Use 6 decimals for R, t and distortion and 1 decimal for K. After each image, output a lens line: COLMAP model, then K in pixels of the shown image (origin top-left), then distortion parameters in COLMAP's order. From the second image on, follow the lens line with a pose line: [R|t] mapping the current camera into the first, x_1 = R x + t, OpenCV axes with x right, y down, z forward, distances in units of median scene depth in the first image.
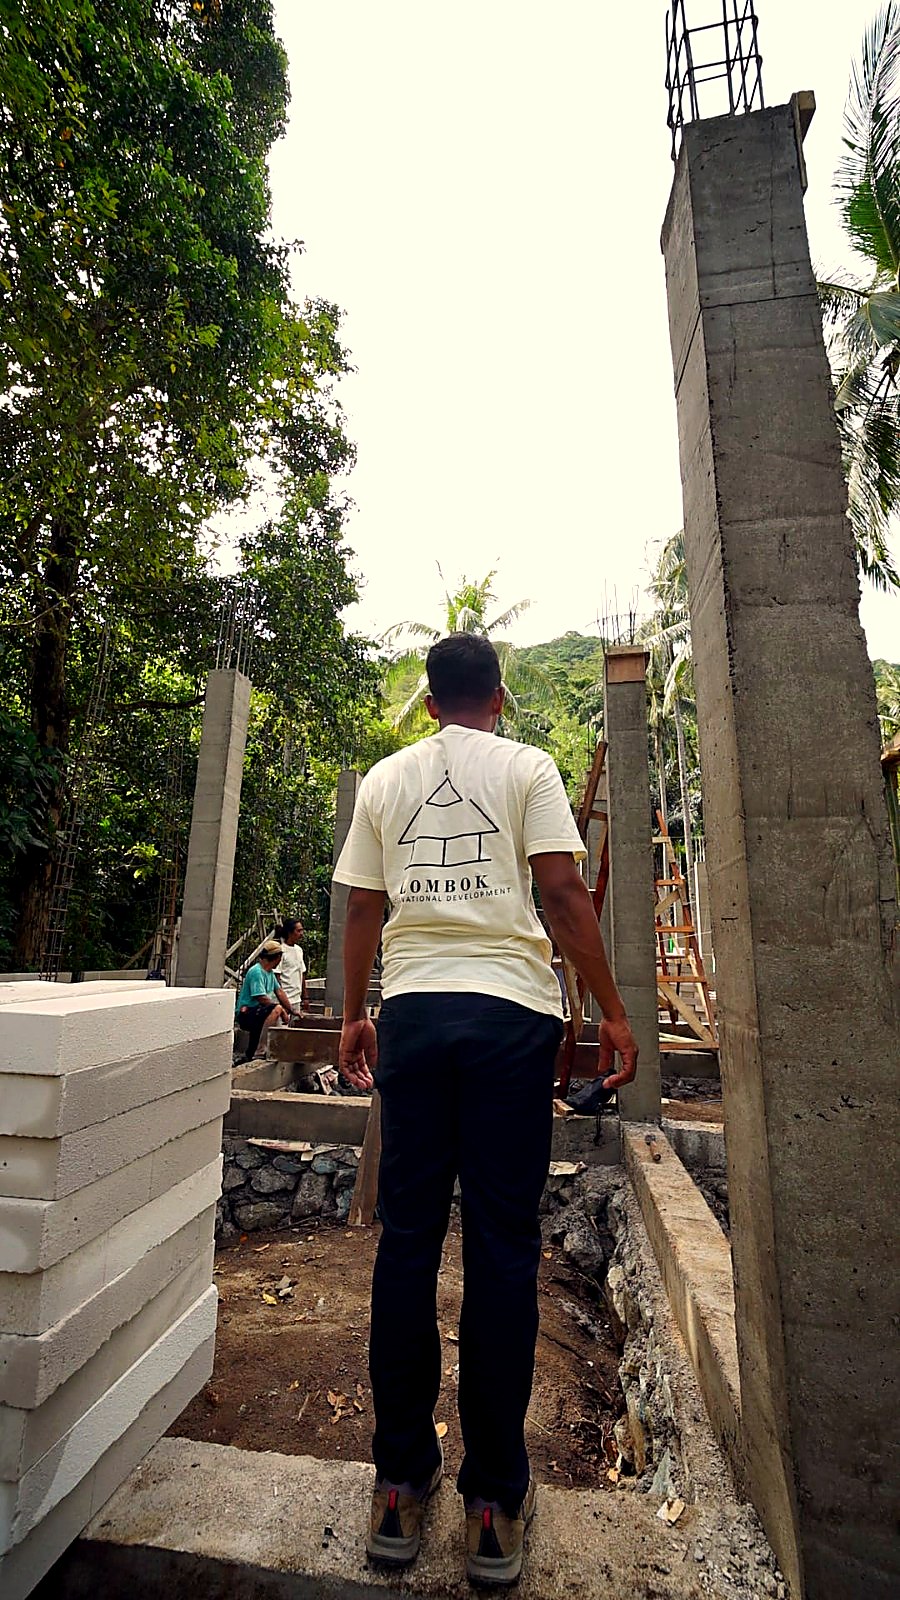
lens RADIAL K [[657.0, 0, 450.0], [0, 657.0, 800.0], [0, 0, 1]] dist [-0.002922, -0.000225]
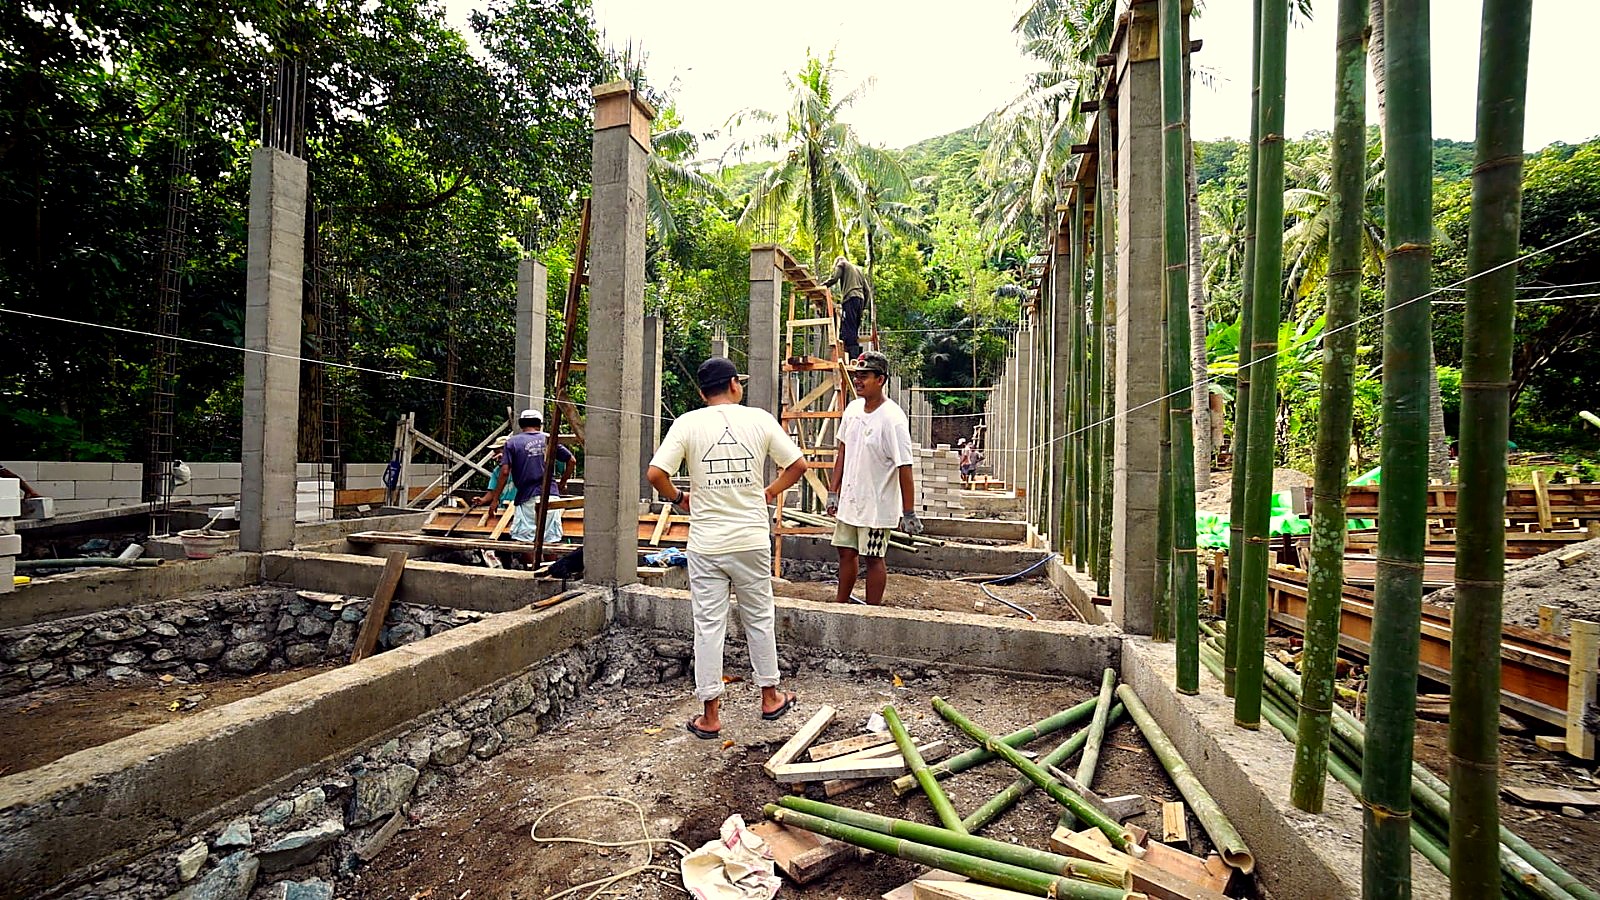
lens RADIAL K [[657.0, 0, 800.0], [0, 657.0, 450.0], [0, 0, 1]] dist [-0.002922, -0.000225]
pose [[0.988659, 0.000272, -0.150180, 0.714685], [0.029838, 0.979707, 0.198204, 0.088310], [0.147187, -0.200437, 0.968587, 0.097294]]
